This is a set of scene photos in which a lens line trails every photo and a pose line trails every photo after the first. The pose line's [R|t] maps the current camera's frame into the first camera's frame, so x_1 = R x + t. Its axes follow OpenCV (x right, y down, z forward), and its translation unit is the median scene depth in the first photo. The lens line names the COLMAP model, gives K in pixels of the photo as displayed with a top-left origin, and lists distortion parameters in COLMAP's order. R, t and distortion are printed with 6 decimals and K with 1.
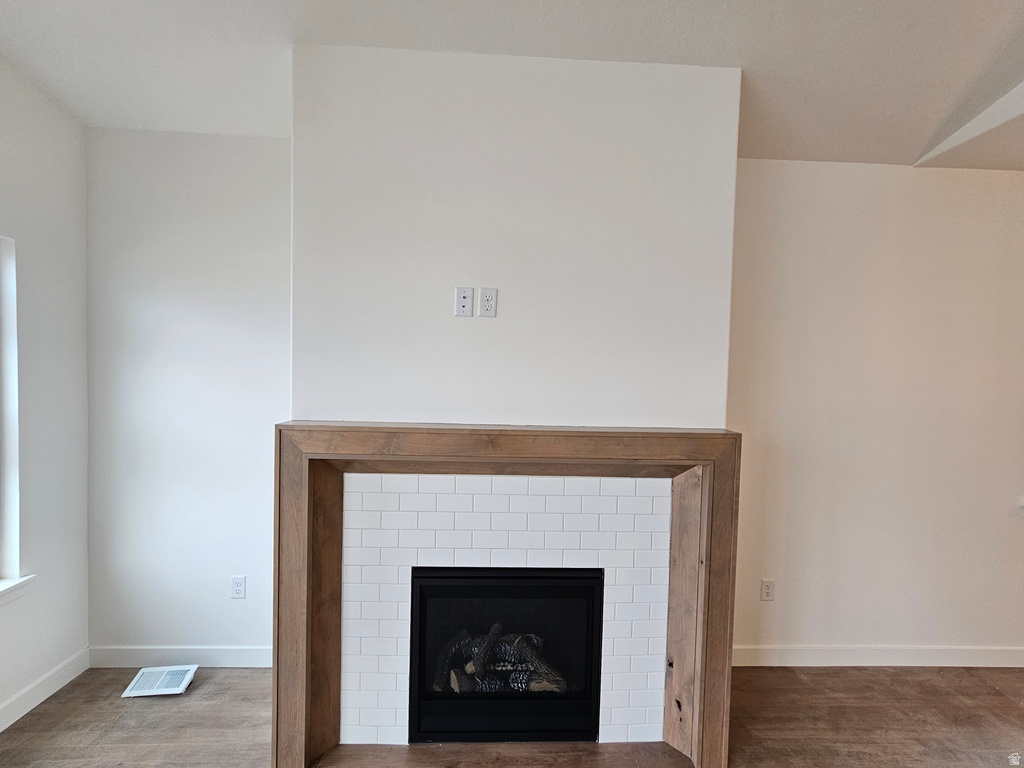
lens RADIAL K [[466.9, 0, 513.7], [0, 466.9, 386.5], [0, 0, 1]] dist [0.001432, 0.000000]
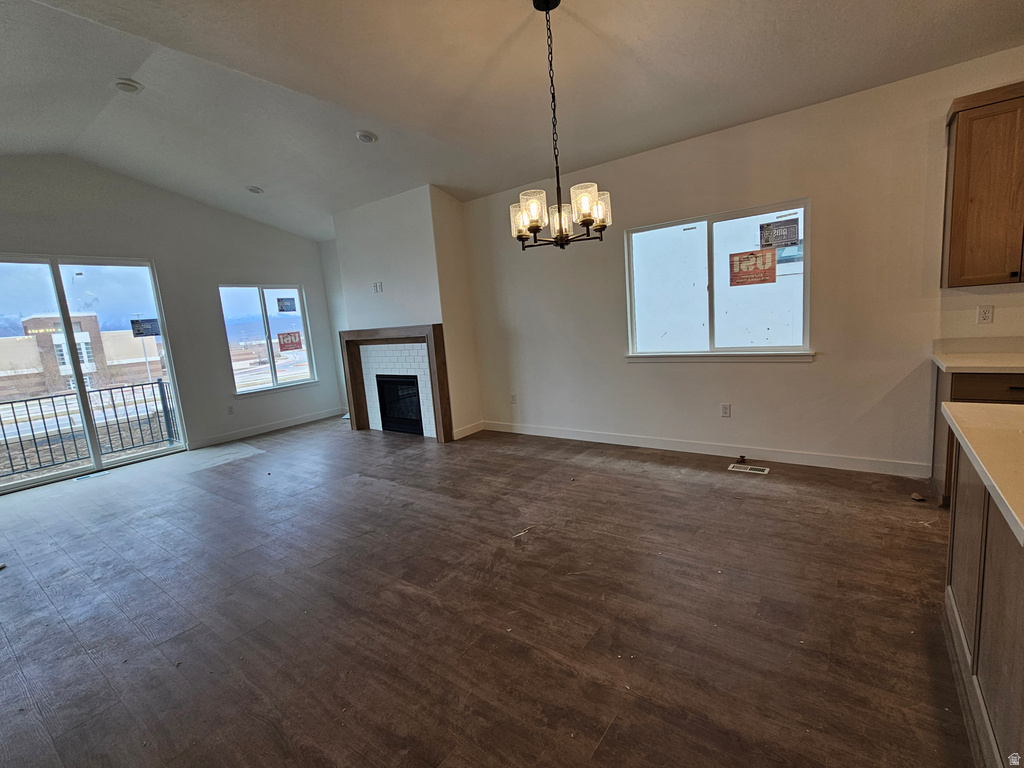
lens RADIAL K [[464.6, 0, 512.0], [0, 464.6, 384.0], [0, 0, 1]] dist [-0.000272, -0.000055]
pose [[0.773517, 0.008047, -0.633724, 2.461060], [0.074253, 0.991882, 0.103227, 0.191916], [0.629410, -0.126904, 0.766641, -0.830733]]
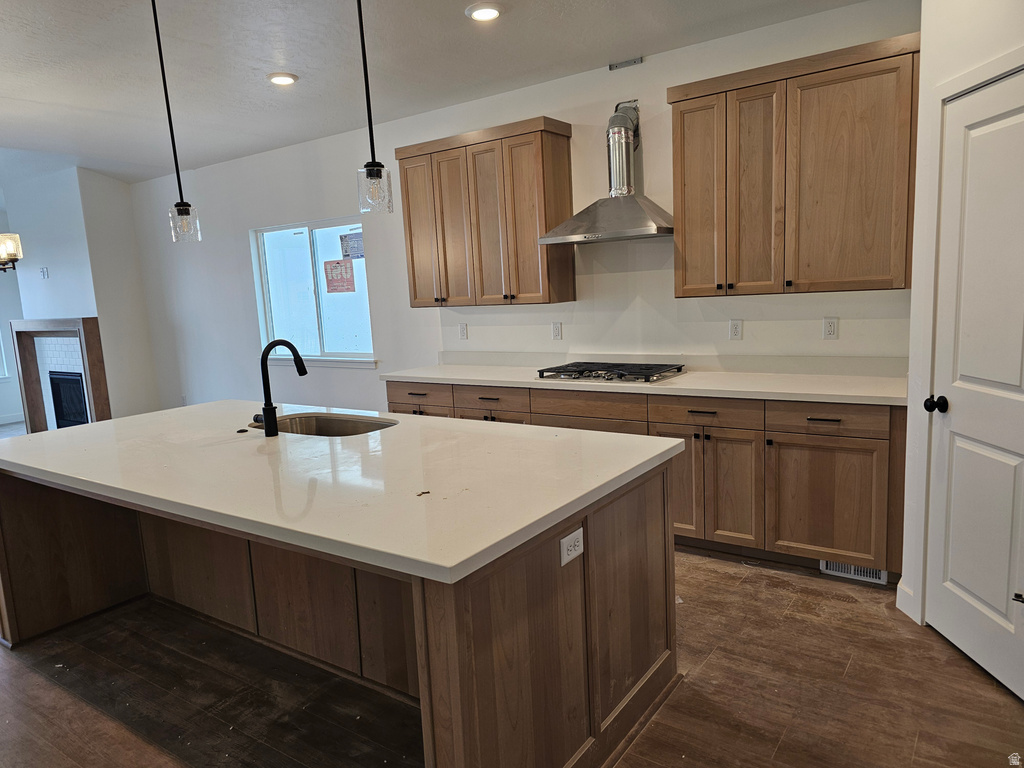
lens RADIAL K [[694.8, 0, 512.0], [0, 694.8, 384.0], [0, 0, 1]] dist [0.043131, -0.001229]
pose [[0.785947, 0.021434, -0.617922, 4.458855], [0.050807, 0.993780, 0.099094, 0.186062], [0.616203, -0.109277, 0.779970, -0.576549]]
